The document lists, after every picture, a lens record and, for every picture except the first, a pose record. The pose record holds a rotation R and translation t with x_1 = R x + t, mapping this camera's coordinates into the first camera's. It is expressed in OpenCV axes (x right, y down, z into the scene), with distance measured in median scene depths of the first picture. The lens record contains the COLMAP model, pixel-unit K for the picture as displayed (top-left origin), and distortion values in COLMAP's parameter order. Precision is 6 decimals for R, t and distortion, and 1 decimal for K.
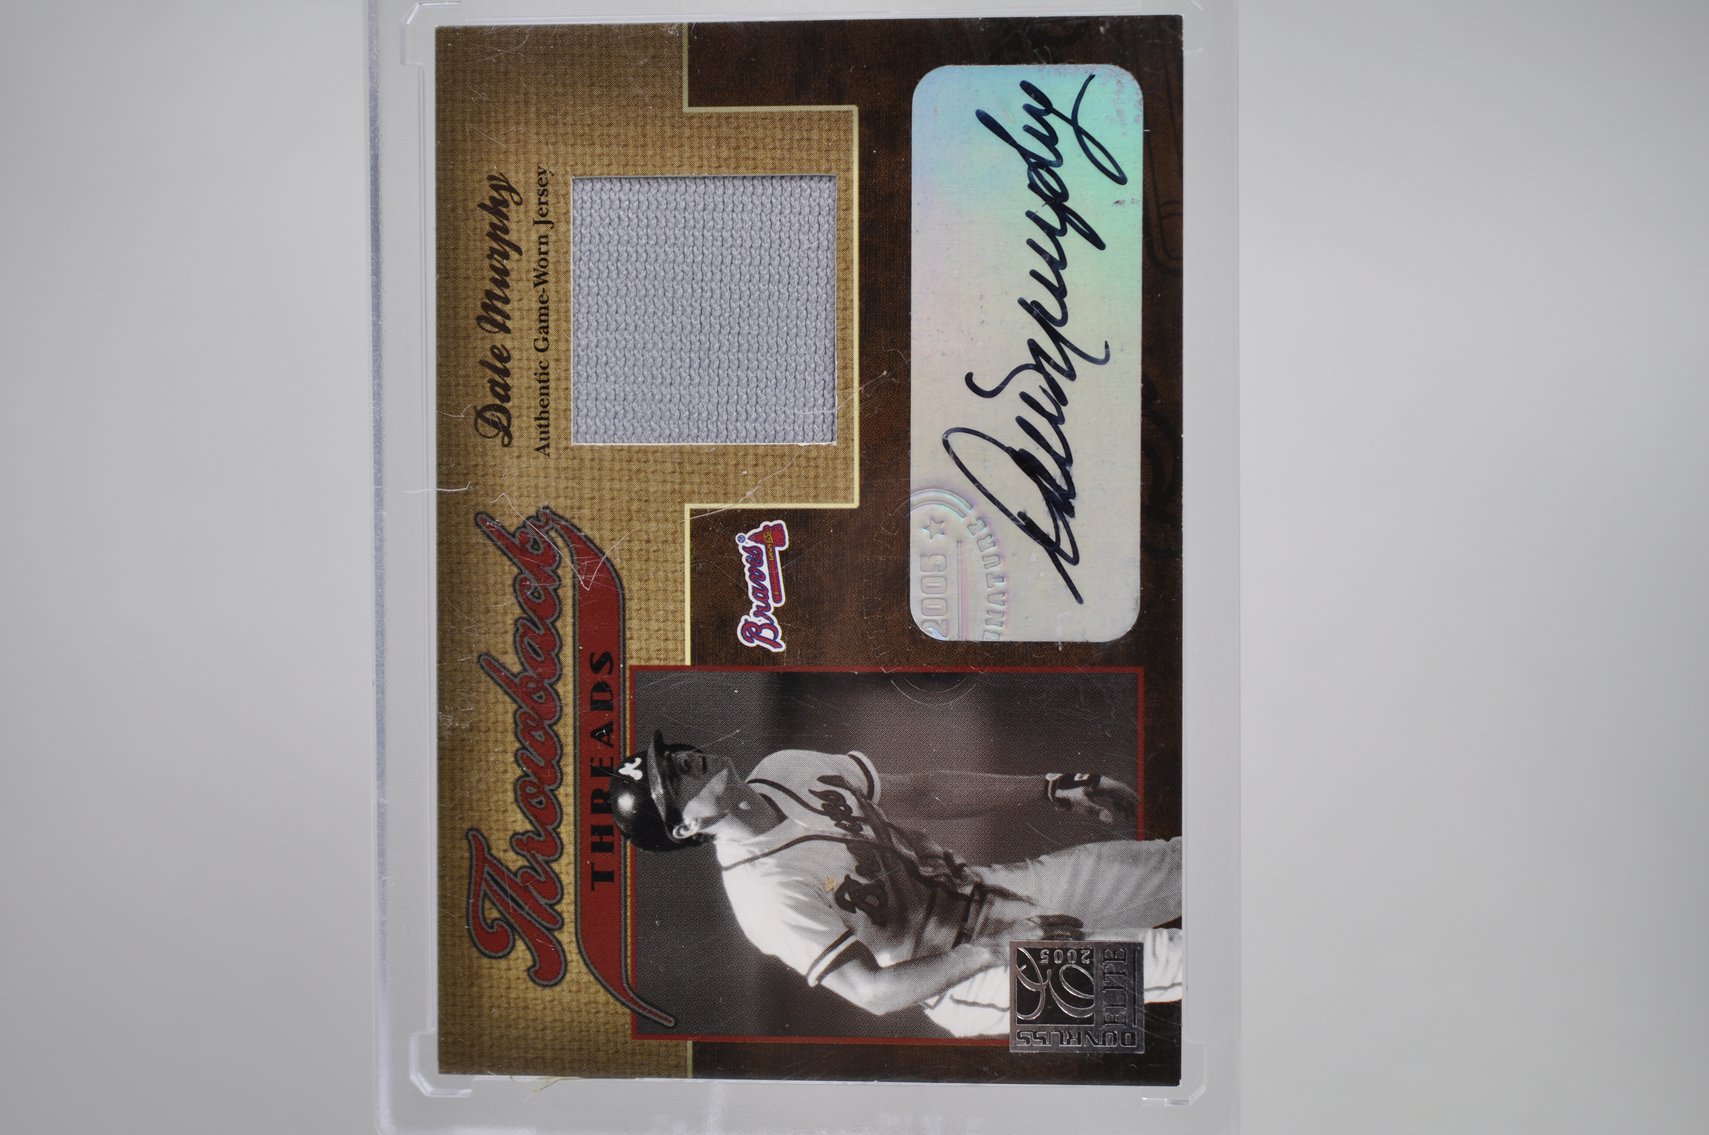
lens RADIAL K [[3018.4, 0, 862.8], [0, 3018.4, 568.6], [0, 0, 1]] dist [0.054323, 0.000000]
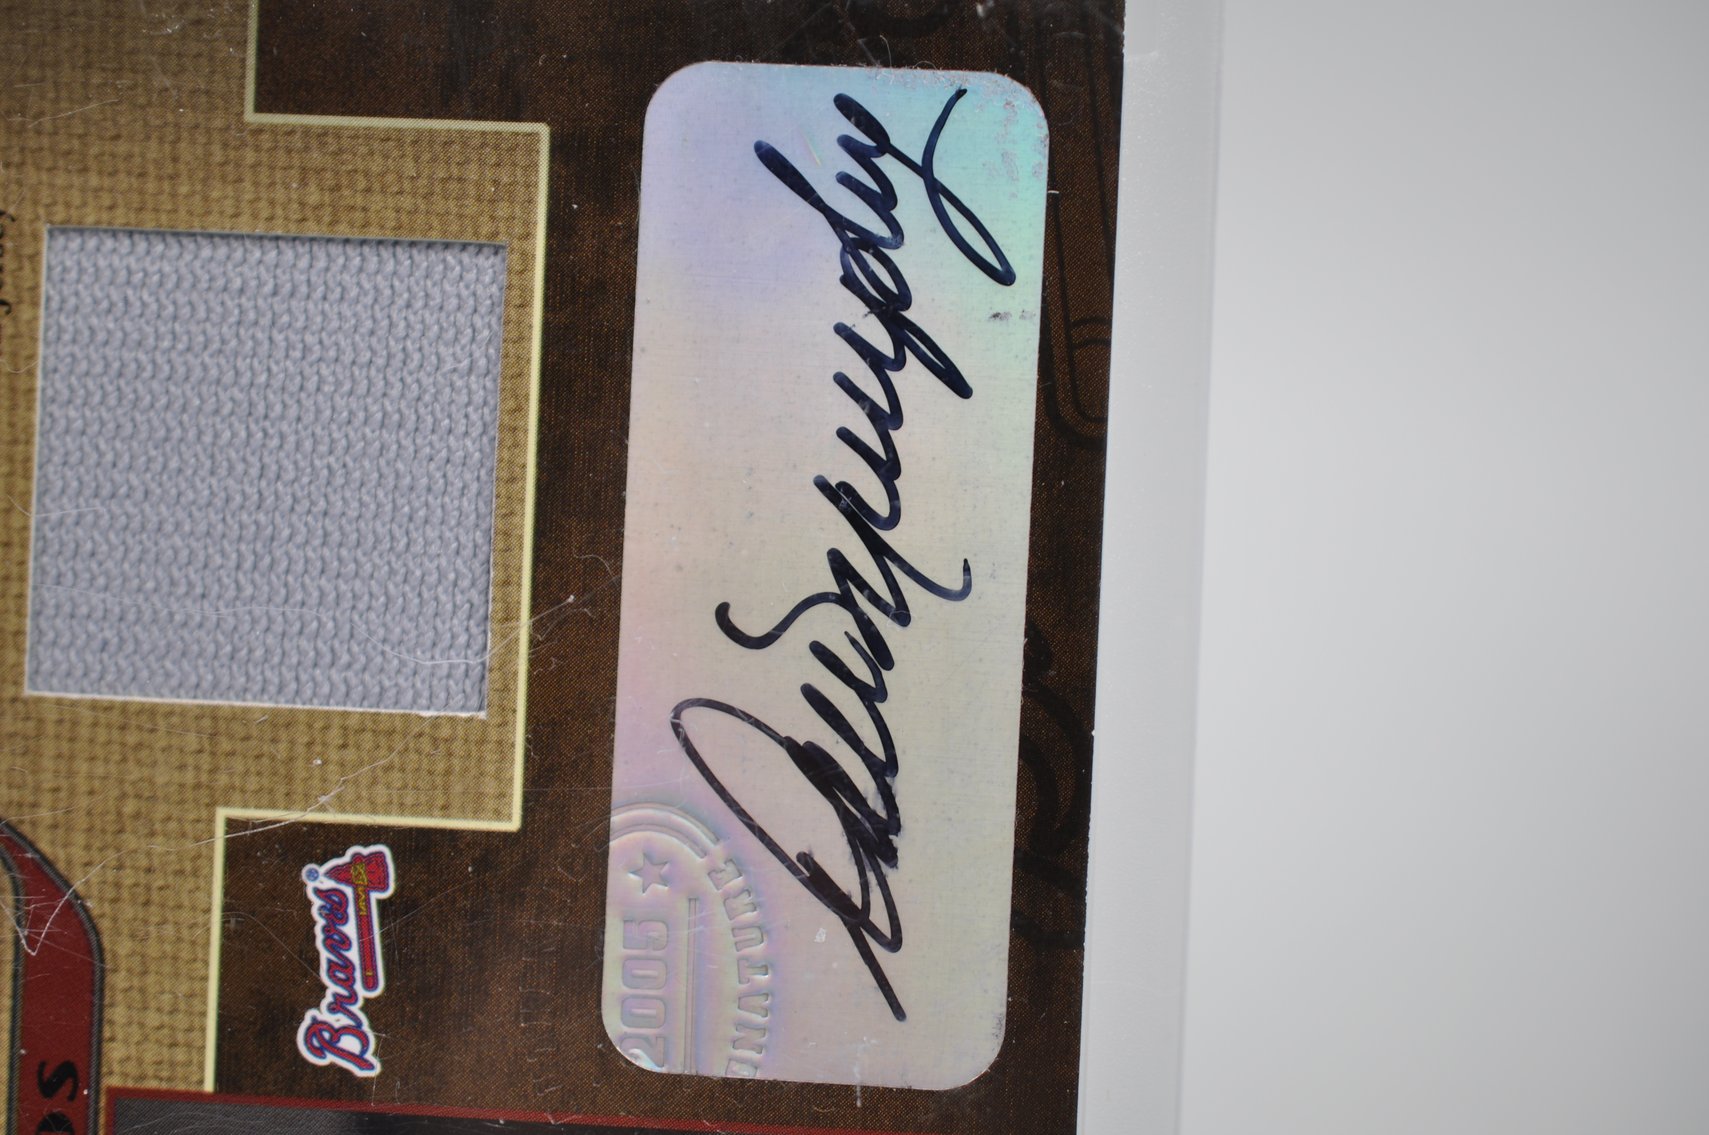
lens RADIAL K [[3018.4, 0, 847.4], [0, 3018.4, 566.4], [0, 0, 1]] dist [0.054323, 0.000000]
pose [[0.998990, 0.044358, 0.007144, 0.053986], [-0.044307, 0.998993, -0.007023, -0.068519], [-0.007448, 0.006699, 0.999950, 0.430808]]
